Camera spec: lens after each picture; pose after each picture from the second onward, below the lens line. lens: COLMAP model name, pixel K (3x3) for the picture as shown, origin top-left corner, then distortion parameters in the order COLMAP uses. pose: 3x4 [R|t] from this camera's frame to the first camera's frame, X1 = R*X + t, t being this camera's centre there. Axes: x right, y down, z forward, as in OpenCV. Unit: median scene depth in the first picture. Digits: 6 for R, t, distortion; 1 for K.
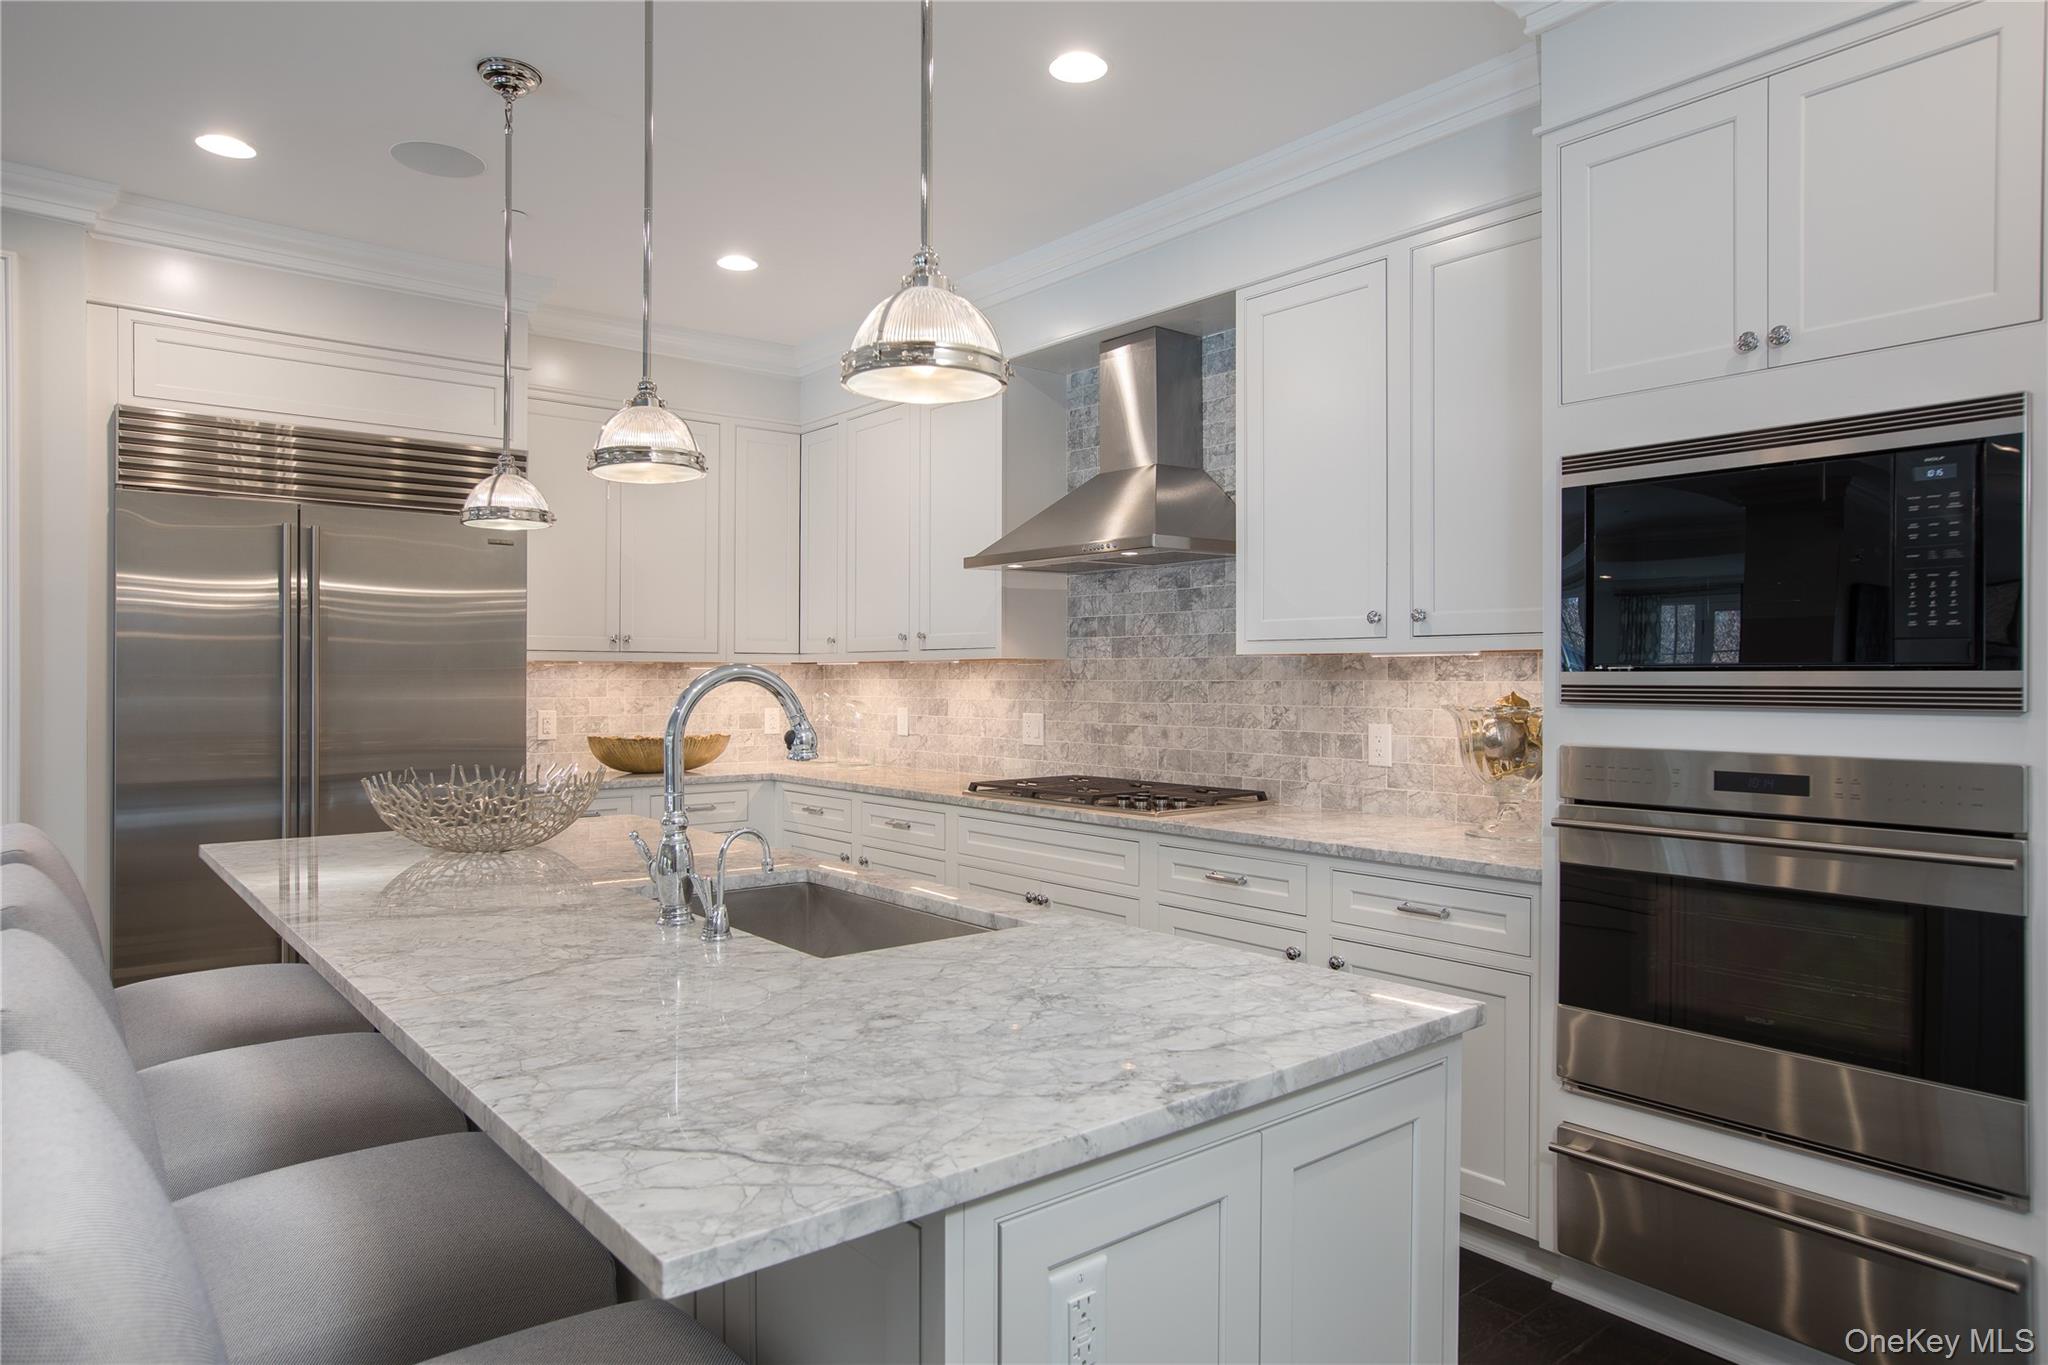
lens RADIAL K [[1221.6, 0, 1024.0], [0, 1221.6, 682.5], [0, 0, 1]] dist [0.025972, -0.000590]
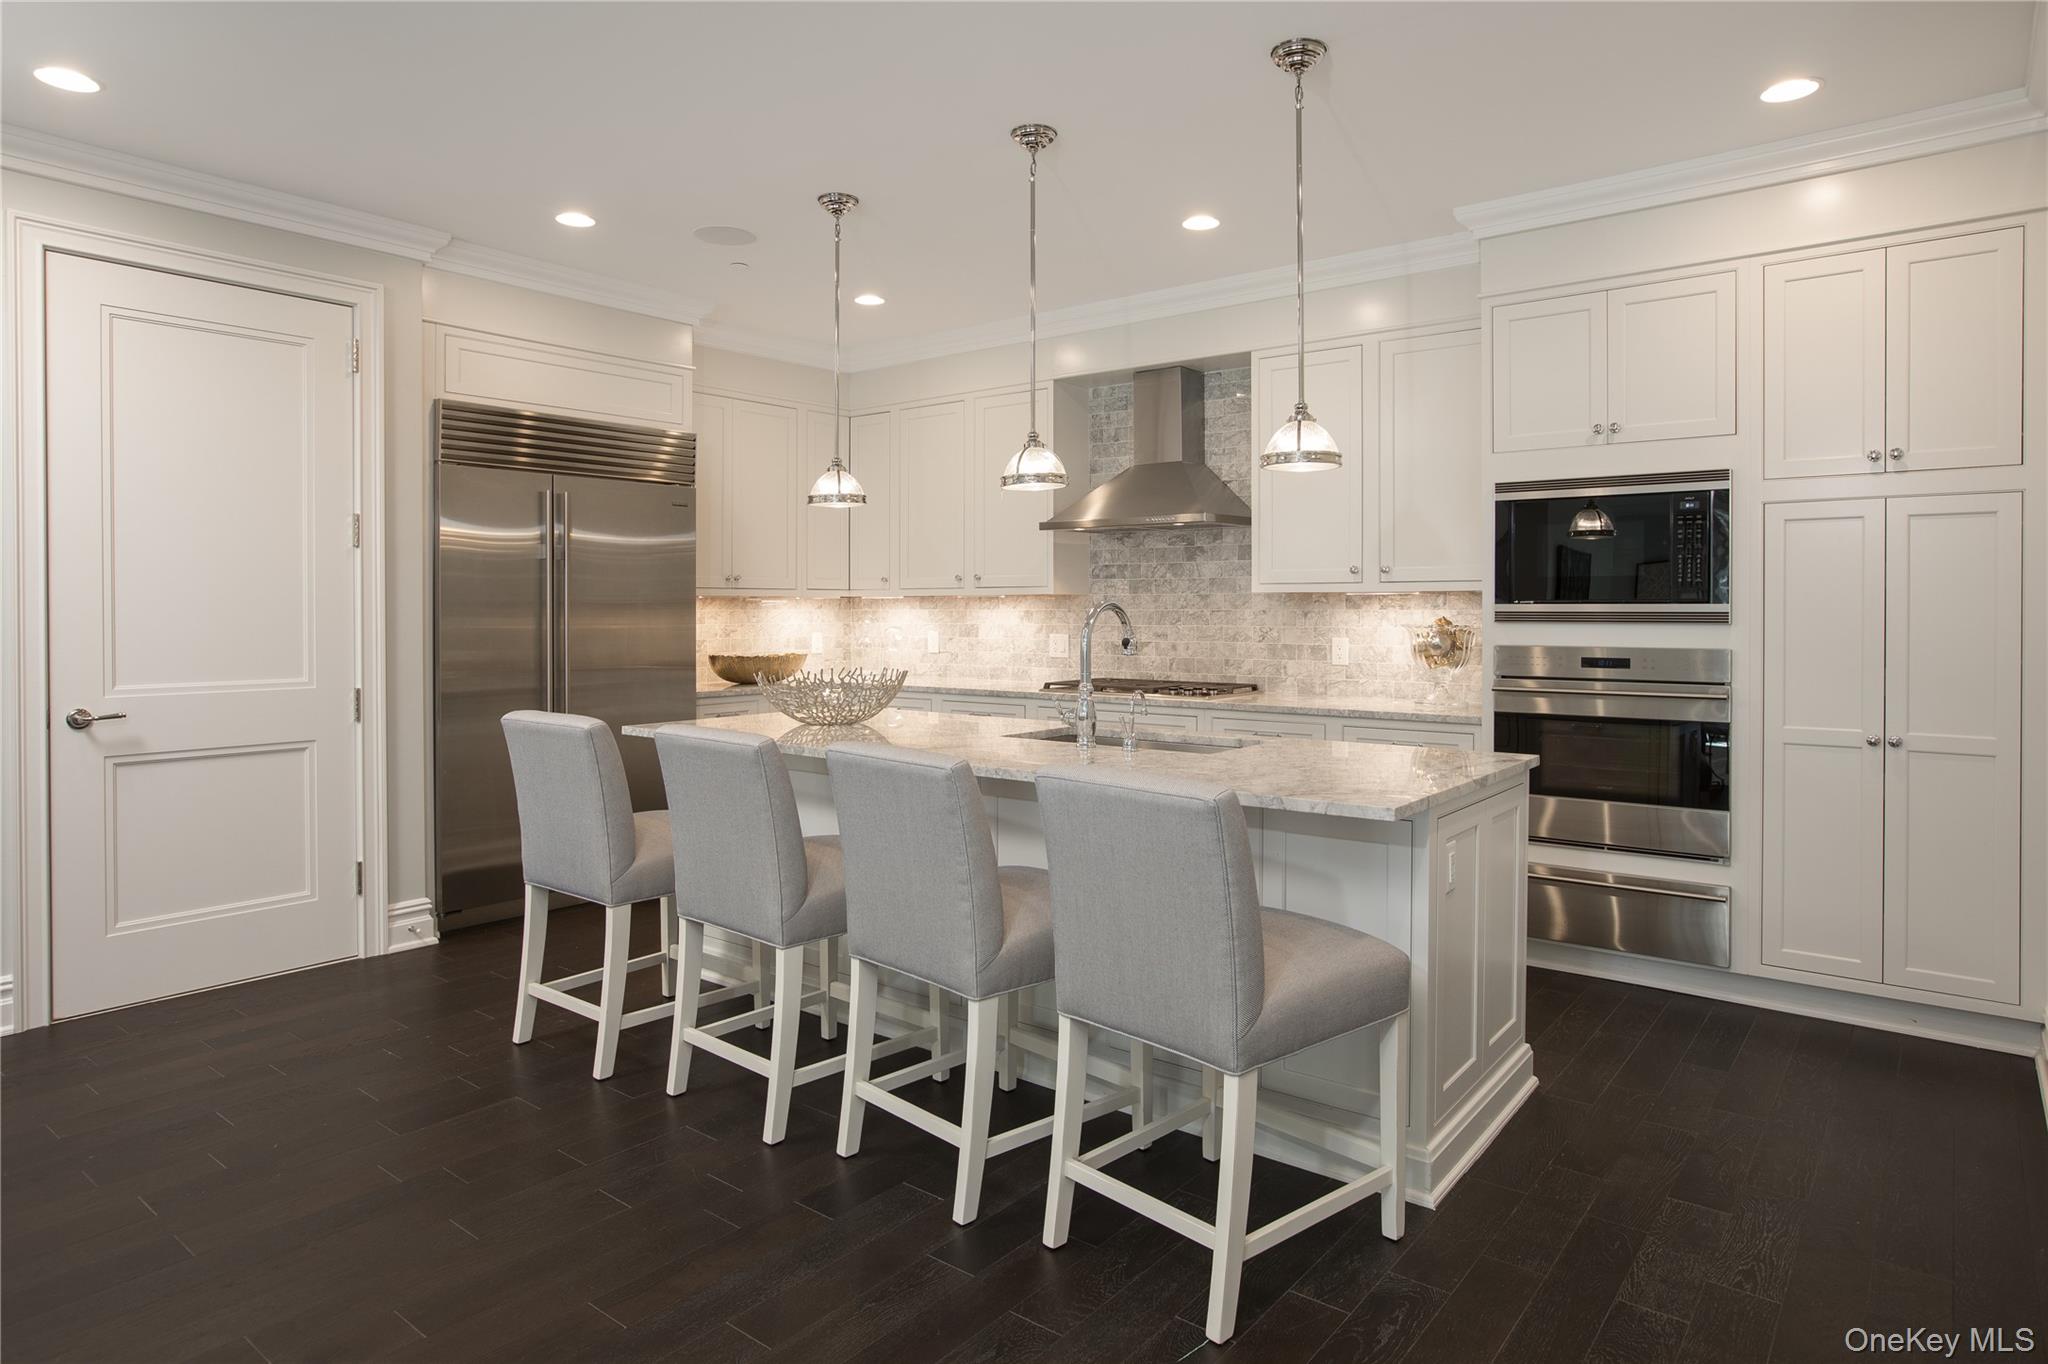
lens RADIAL K [[1171.8, 0, 1022.4], [0, 1171.8, 624.7], [0, 0, 1]] dist [-0.001570, 0.000519]
pose [[0.975772, -0.004025, 0.218753, -0.393638], [0.001890, 0.999949, 0.009971, 0.001841], [-0.218781, -0.009316, 0.975729, -0.329861]]
